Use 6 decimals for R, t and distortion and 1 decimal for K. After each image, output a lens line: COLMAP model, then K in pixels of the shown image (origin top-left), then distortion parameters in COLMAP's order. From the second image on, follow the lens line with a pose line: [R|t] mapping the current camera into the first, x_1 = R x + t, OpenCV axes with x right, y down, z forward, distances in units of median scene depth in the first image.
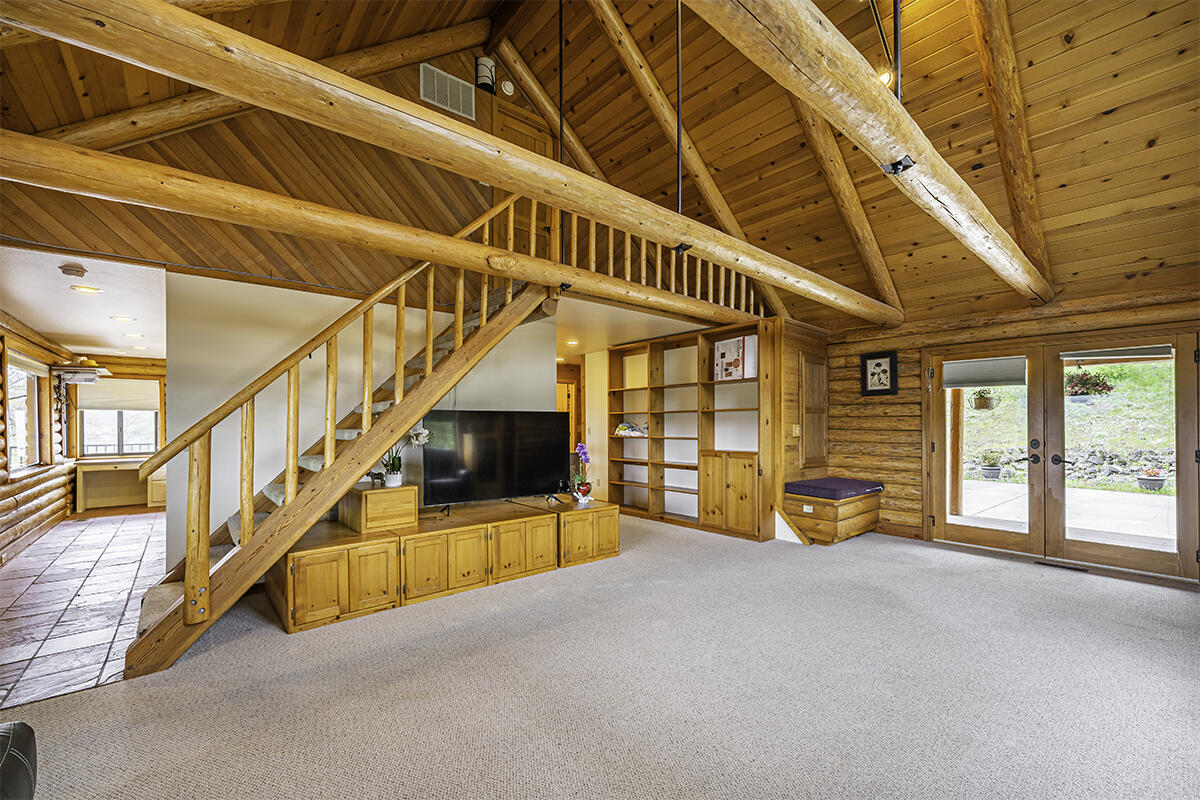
lens RADIAL K [[487.9, 0, 597.9], [0, 487.9, 419.5], [0, 0, 1]] dist [-0.002545, -0.000240]
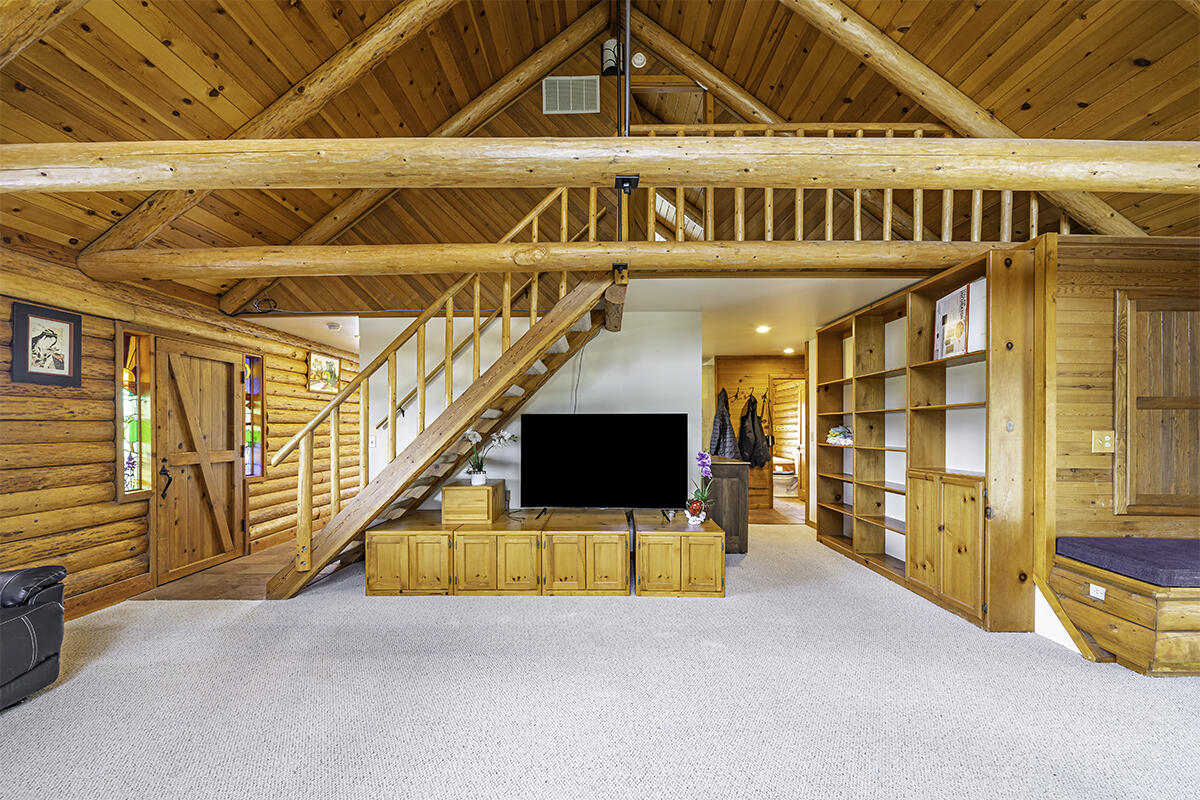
lens RADIAL K [[487.9, 0, 597.6], [0, 487.9, 429.4], [0, 0, 1]] dist [-0.002545, -0.000240]
pose [[0.757502, 0.004327, -0.652819, 0.369841], [0.003662, 0.999934, 0.010877, 0.001254], [0.652823, -0.010629, 0.757436, 0.260438]]
